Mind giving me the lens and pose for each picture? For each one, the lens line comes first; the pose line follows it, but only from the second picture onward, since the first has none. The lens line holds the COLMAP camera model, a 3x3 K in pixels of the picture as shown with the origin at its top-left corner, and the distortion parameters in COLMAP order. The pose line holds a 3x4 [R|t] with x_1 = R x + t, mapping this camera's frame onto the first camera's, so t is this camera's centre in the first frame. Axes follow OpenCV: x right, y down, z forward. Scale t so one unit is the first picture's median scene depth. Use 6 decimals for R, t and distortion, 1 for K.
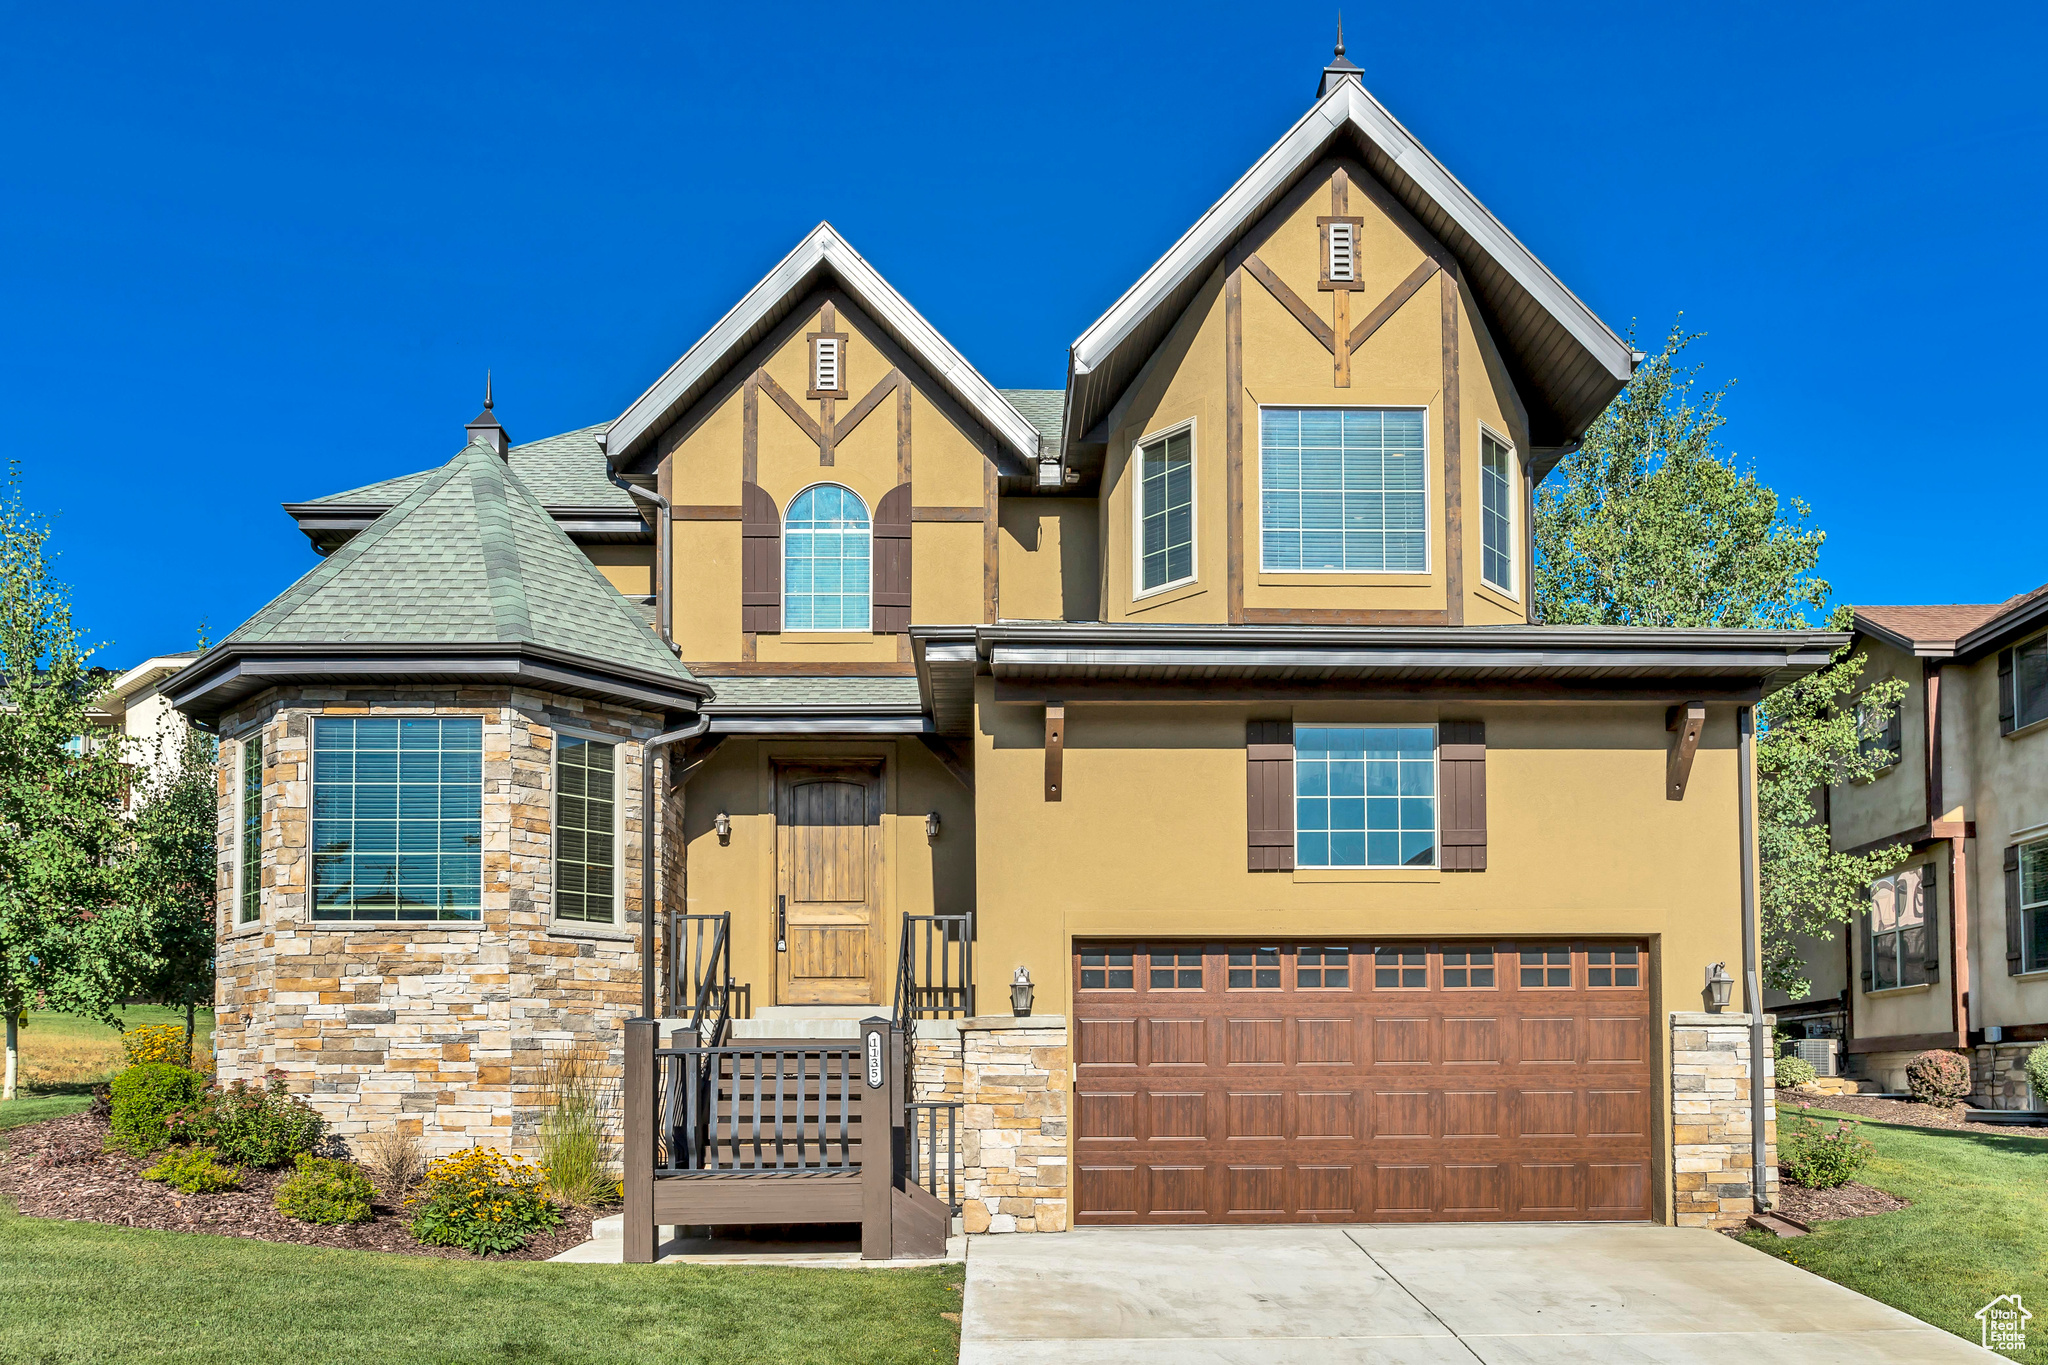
lens RADIAL K [[1557.1, 0, 1024.0], [0, 1557.1, 682.5], [0, 0, 1]] dist [-0.008801, 0.005011]
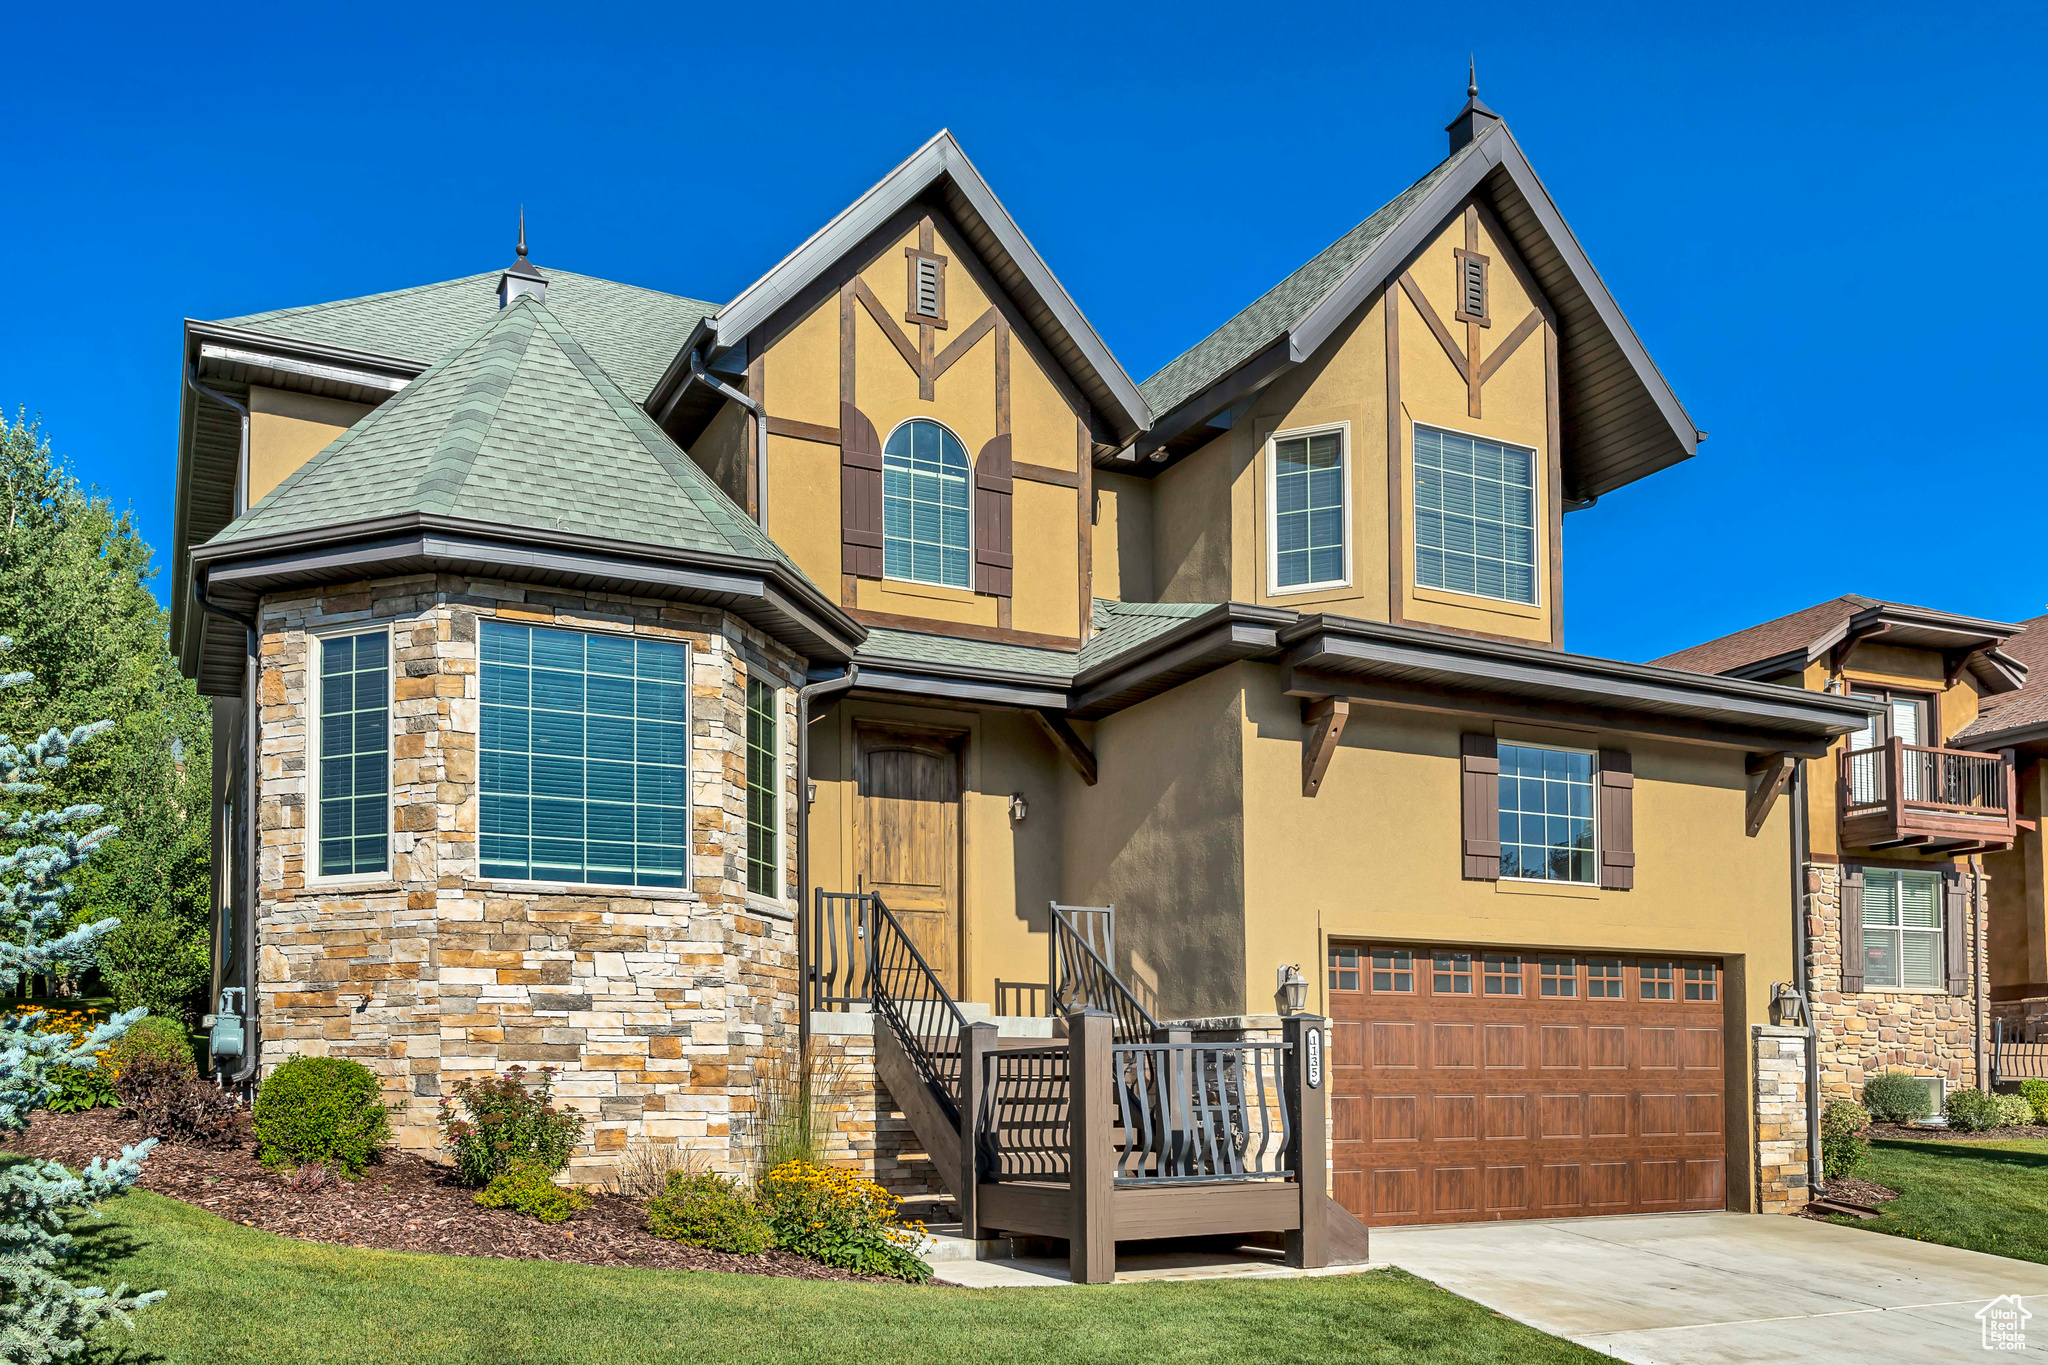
lens RADIAL K [[1659.9, 0, 1024.0], [0, 1659.9, 682.5], [0, 0, 1]] dist [0.001535, 0.002369]
pose [[0.903341, 0.102739, 0.416438, -0.567125], [-0.105846, 0.994259, -0.015690, 0.039206], [-0.415659, -0.029905, 0.909029, 0.127355]]
